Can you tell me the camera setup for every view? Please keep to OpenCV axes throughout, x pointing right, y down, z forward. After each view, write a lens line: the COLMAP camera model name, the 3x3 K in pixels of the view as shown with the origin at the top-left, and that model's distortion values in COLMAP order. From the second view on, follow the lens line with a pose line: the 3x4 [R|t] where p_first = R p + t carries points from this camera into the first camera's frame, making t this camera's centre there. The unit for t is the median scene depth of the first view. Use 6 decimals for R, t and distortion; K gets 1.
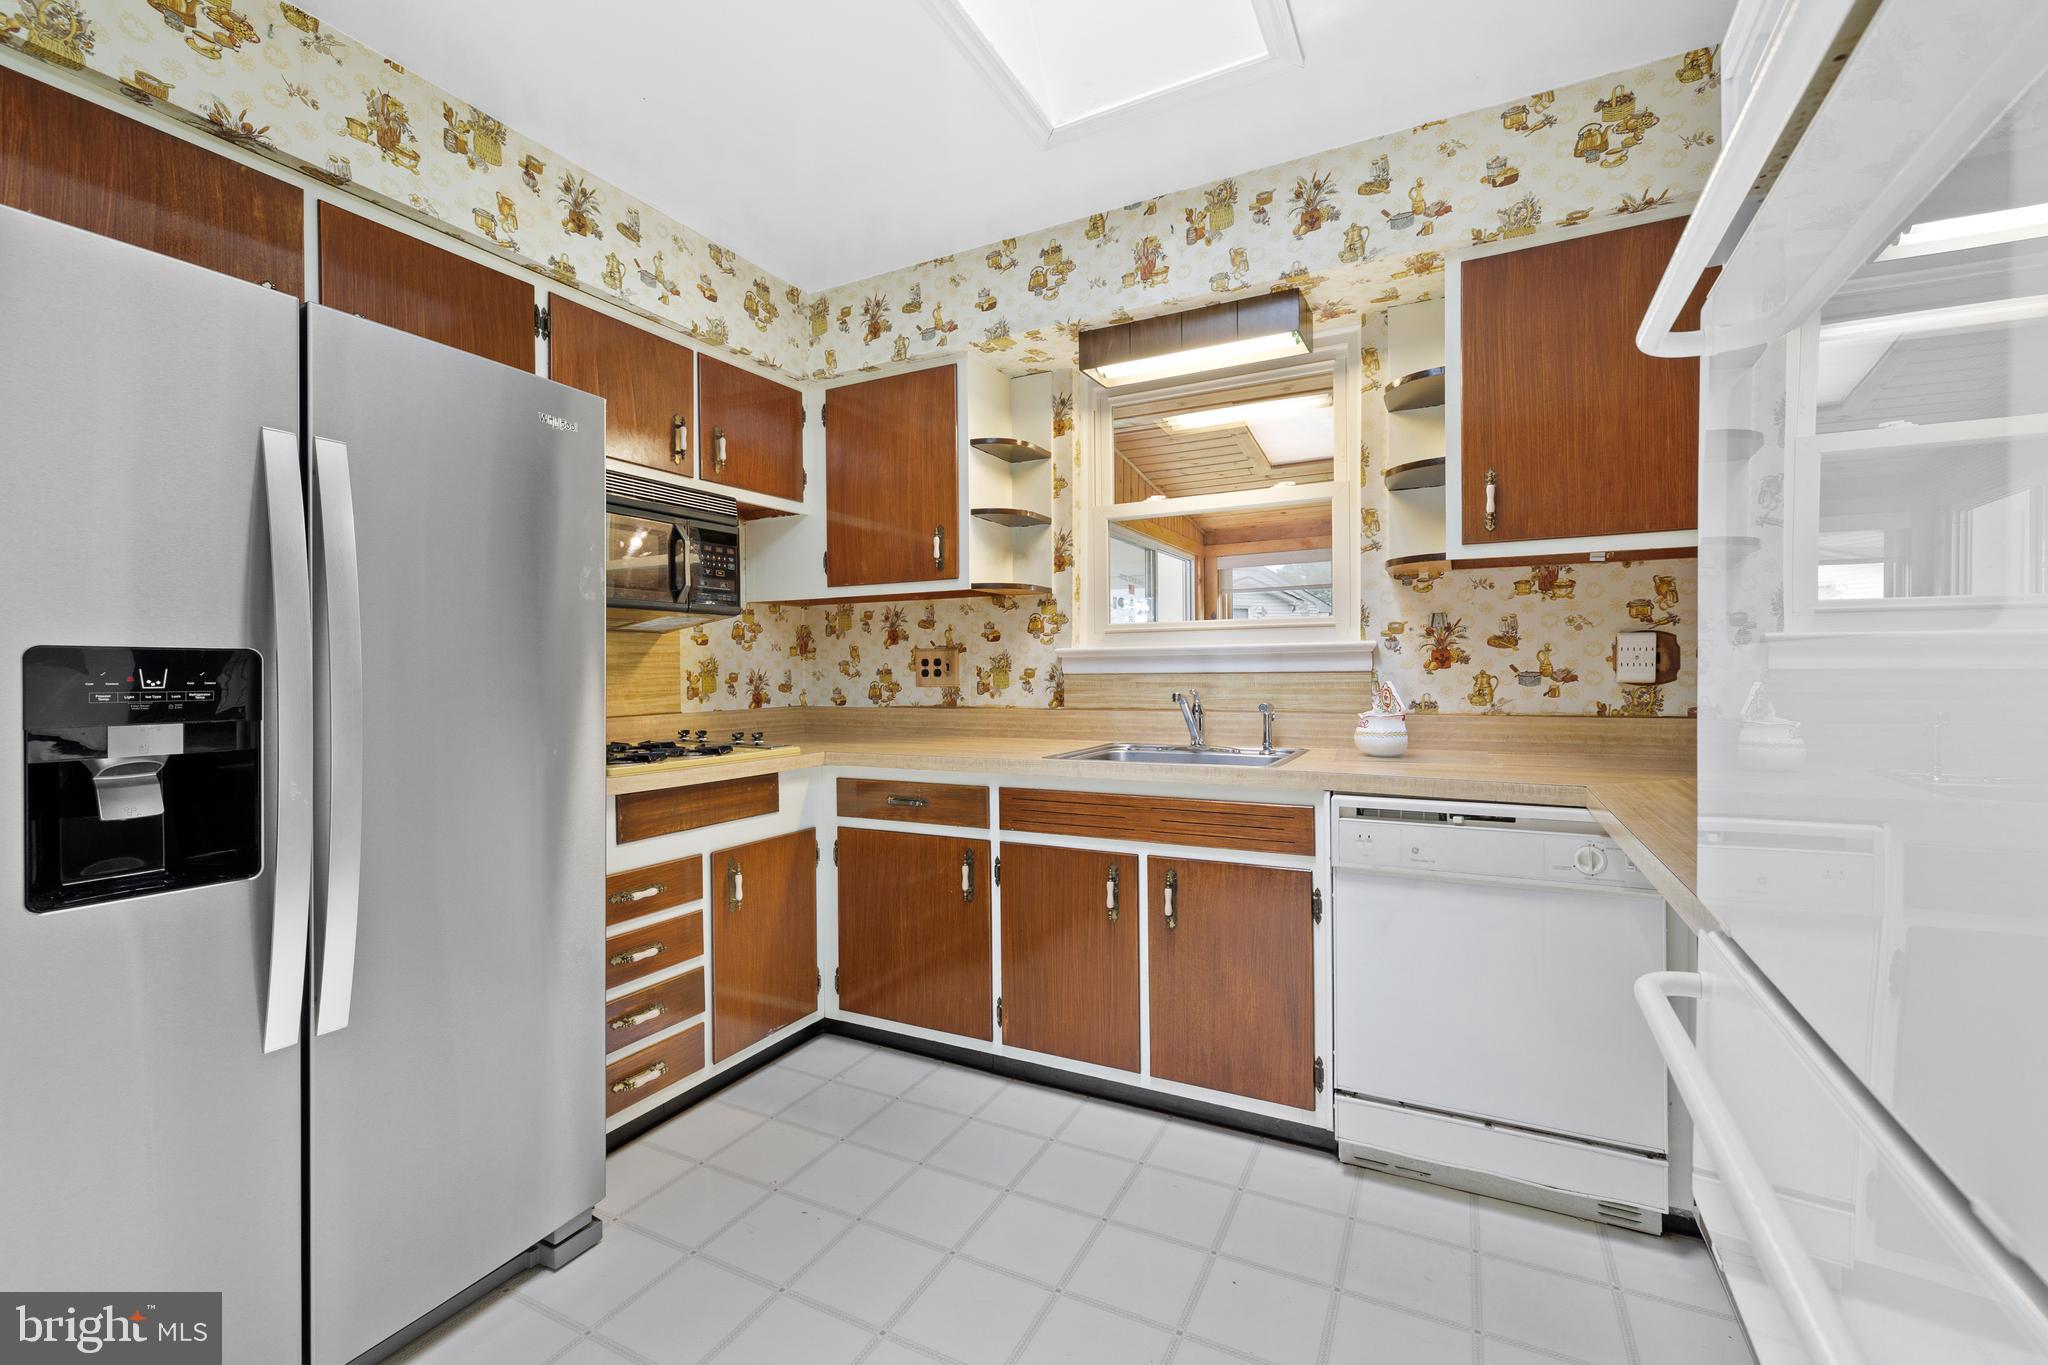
lens RADIAL K [[866.8, 0, 1020.8], [0, 866.8, 676.6], [0, 0, 1]] dist [0.000442, -0.000190]
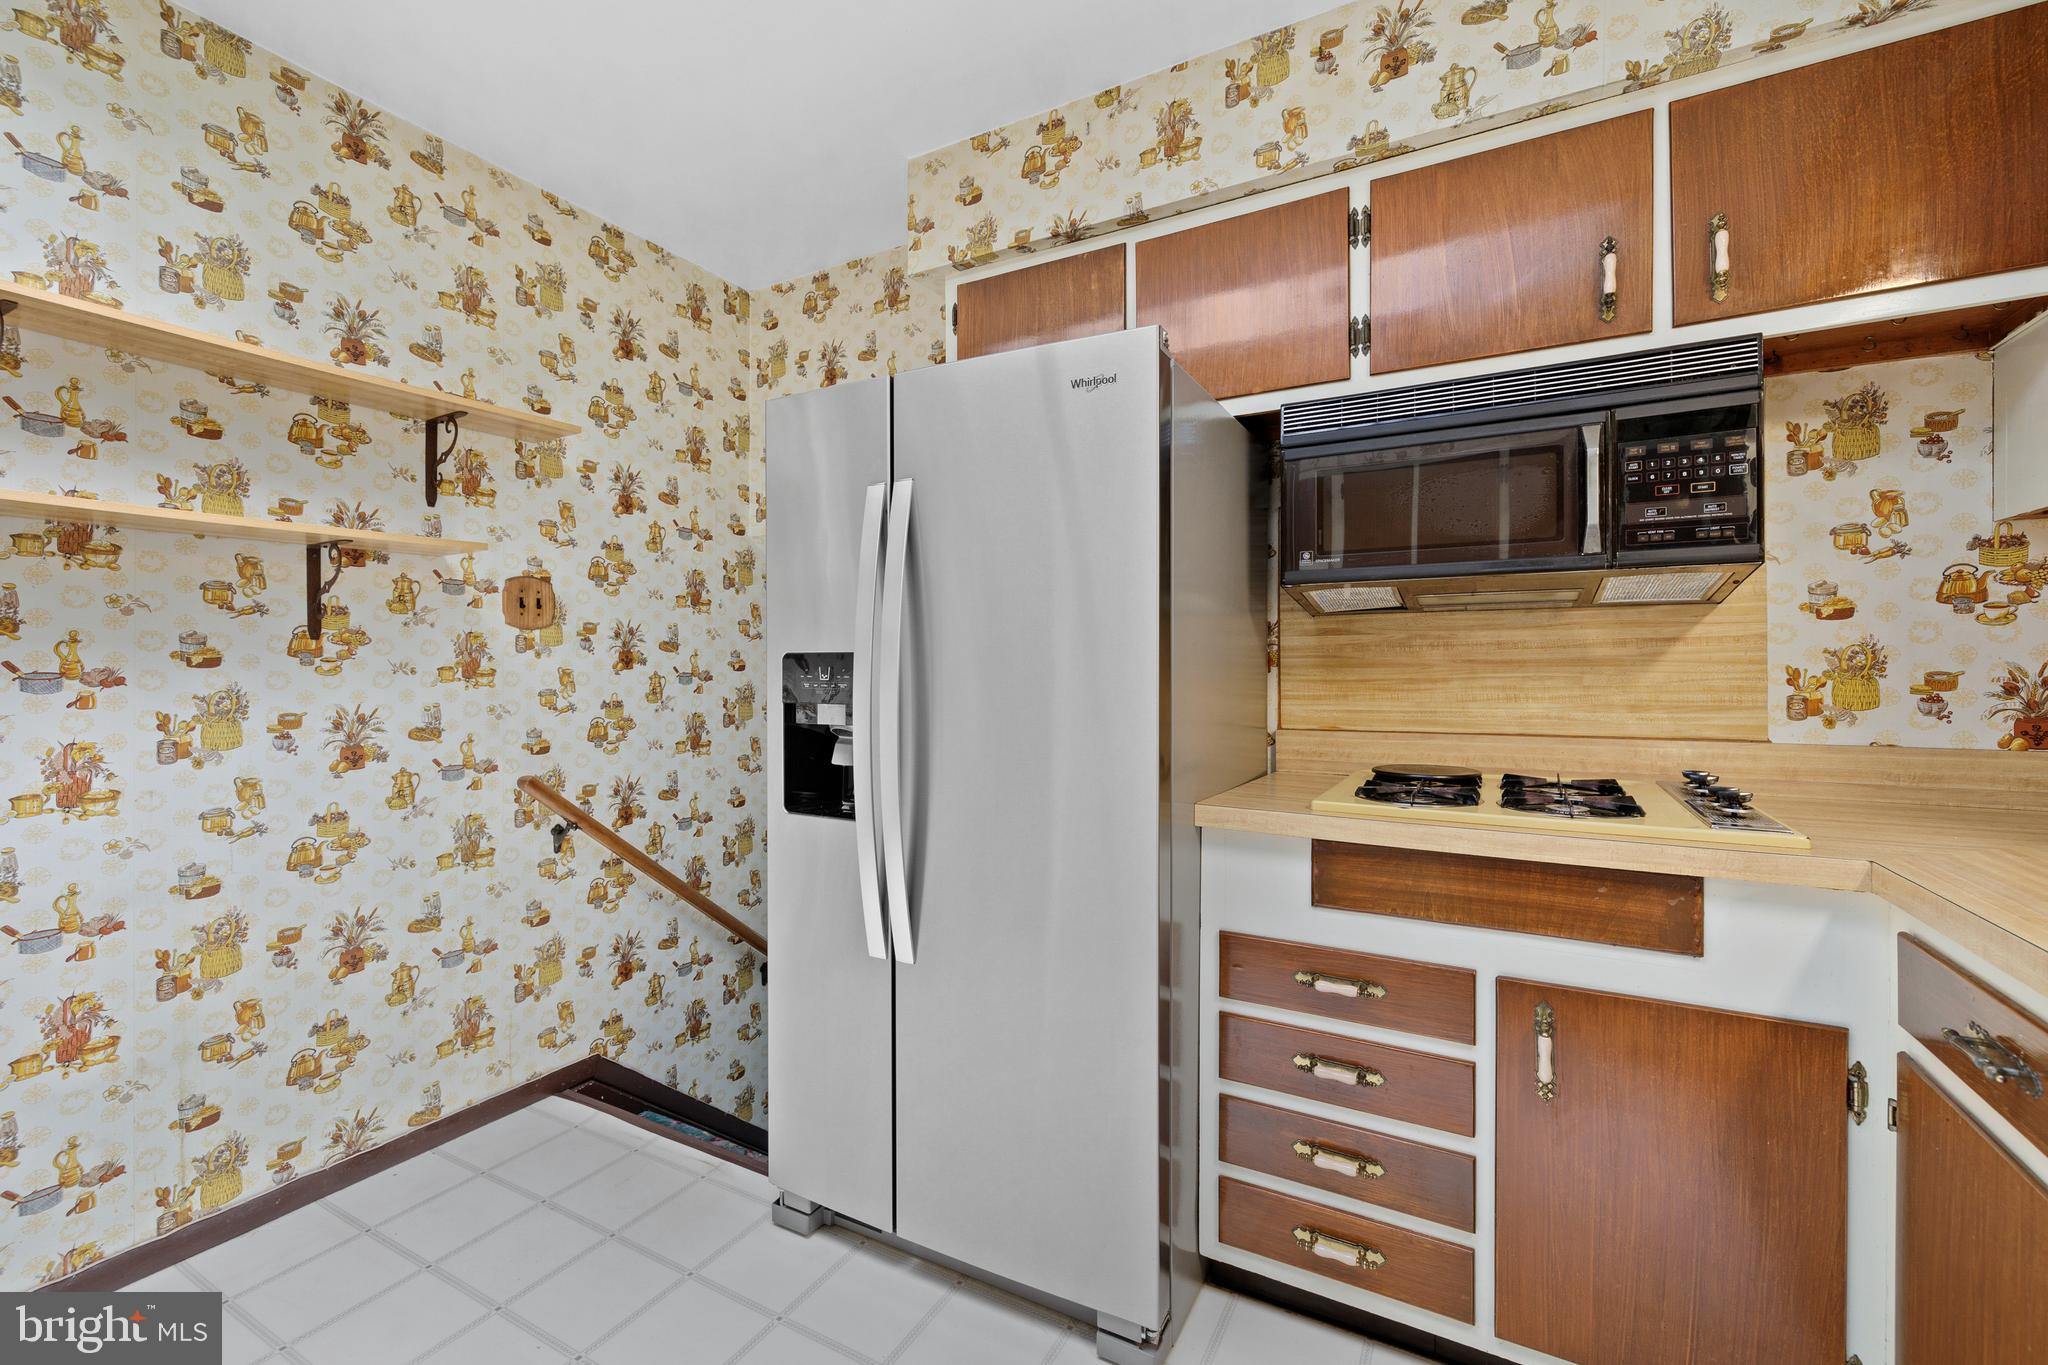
lens RADIAL K [[866.8, 0, 1020.8], [0, 866.8, 676.6], [0, 0, 1]] dist [0.000442, -0.000190]
pose [[-0.029728, 0.010177, -0.999506, 0.218185], [-0.006283, 0.999927, 0.010369, -0.004287], [0.999538, 0.006588, -0.029662, 0.625245]]
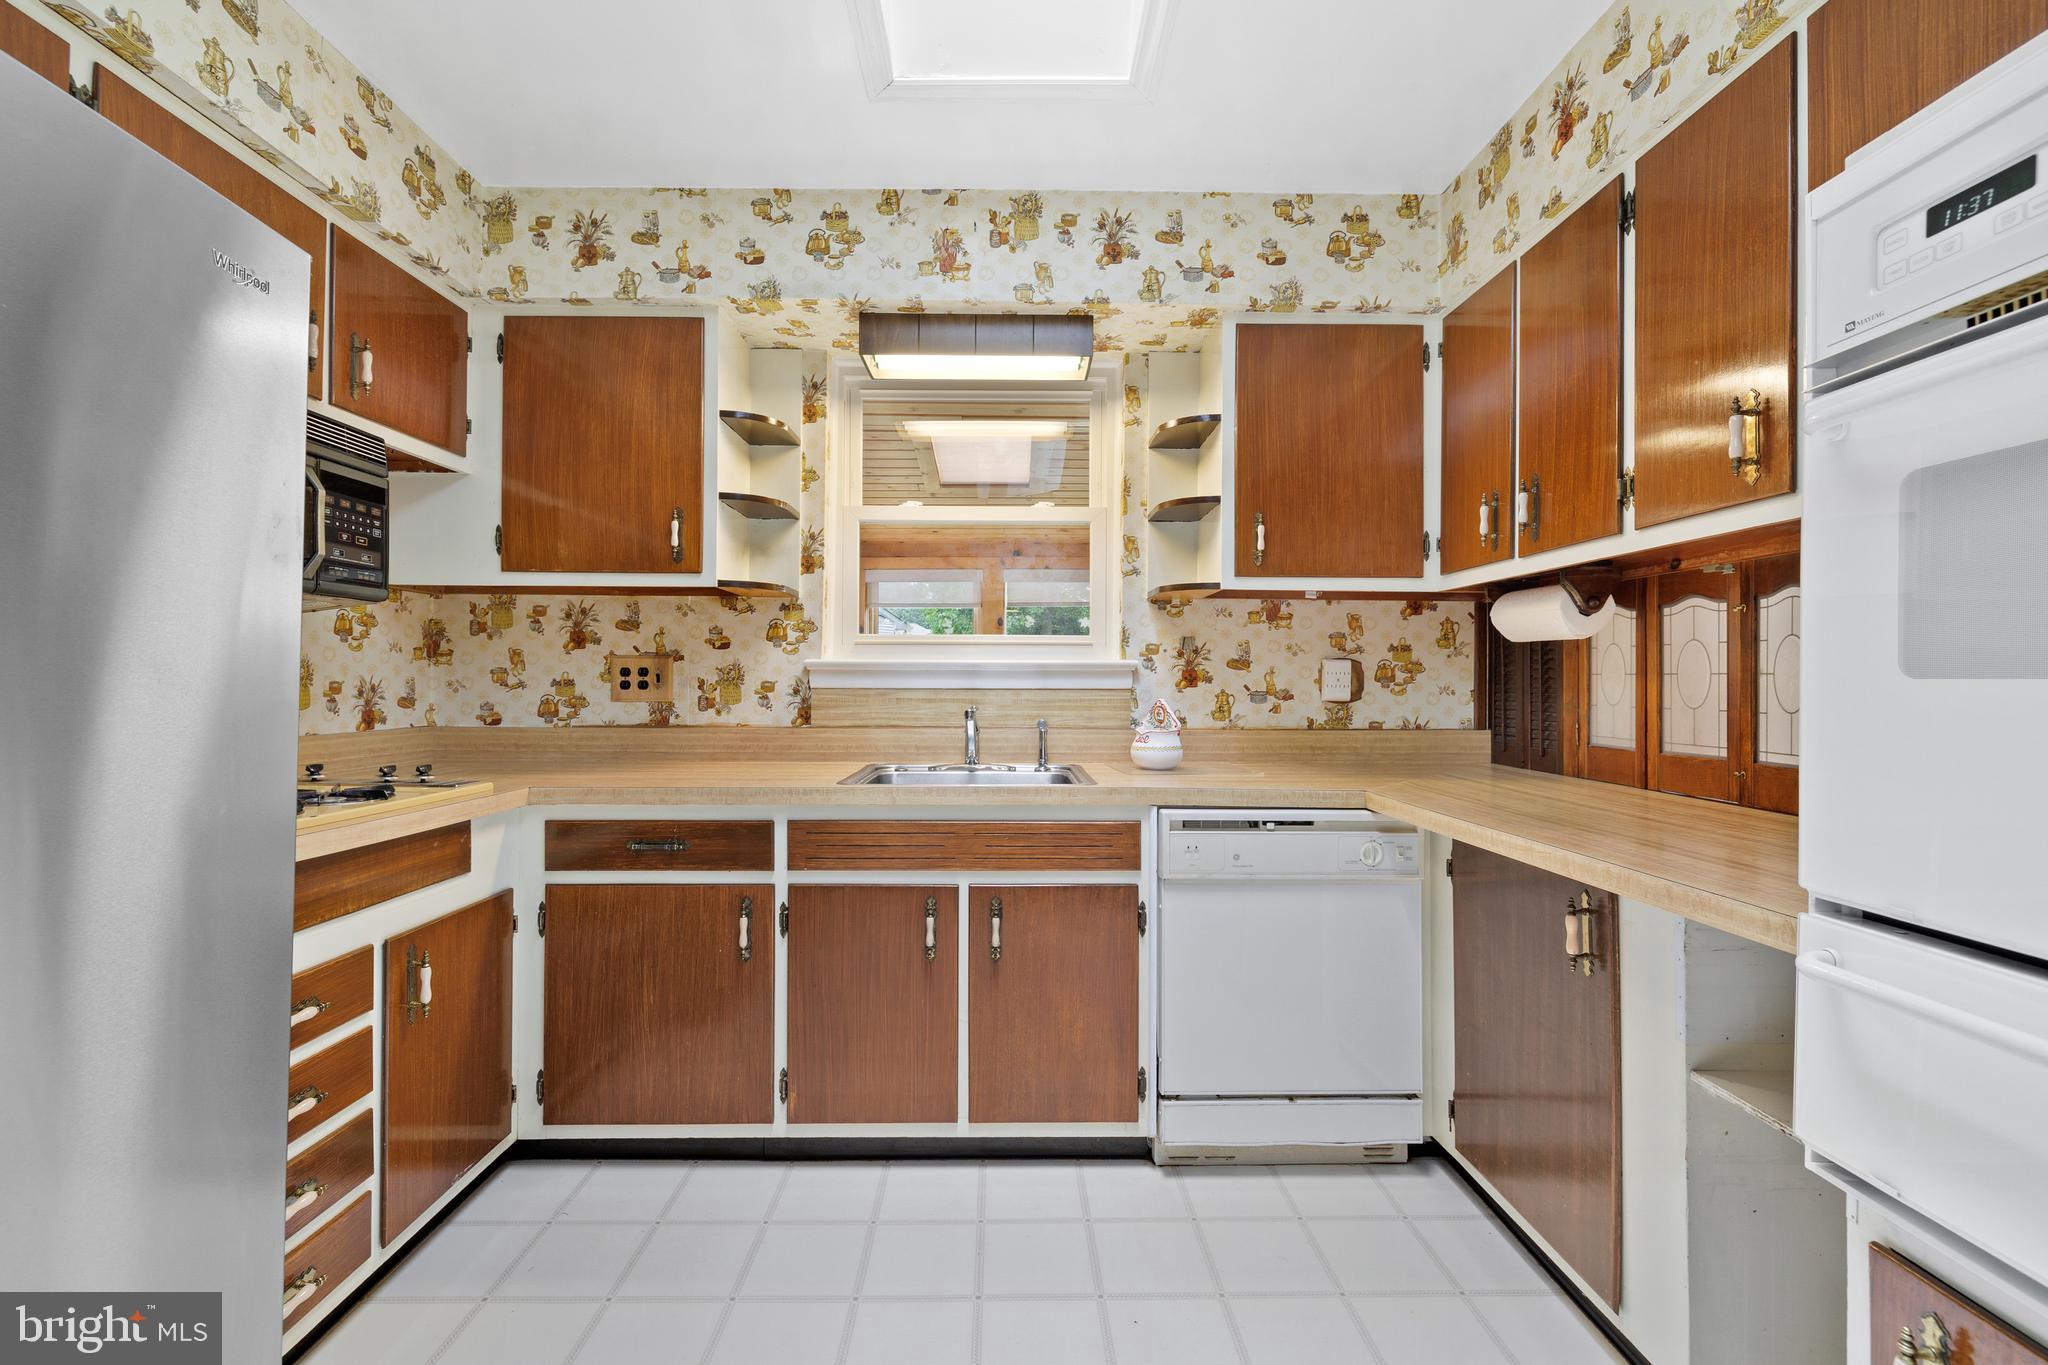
lens RADIAL K [[866.8, 0, 1020.8], [0, 866.8, 676.6], [0, 0, 1]] dist [0.000442, -0.000190]
pose [[0.880743, 0.017072, 0.473286, -0.217596], [-0.009779, 0.999793, -0.017866, -0.001158], [-0.473493, 0.011108, 0.880727, 0.130250]]
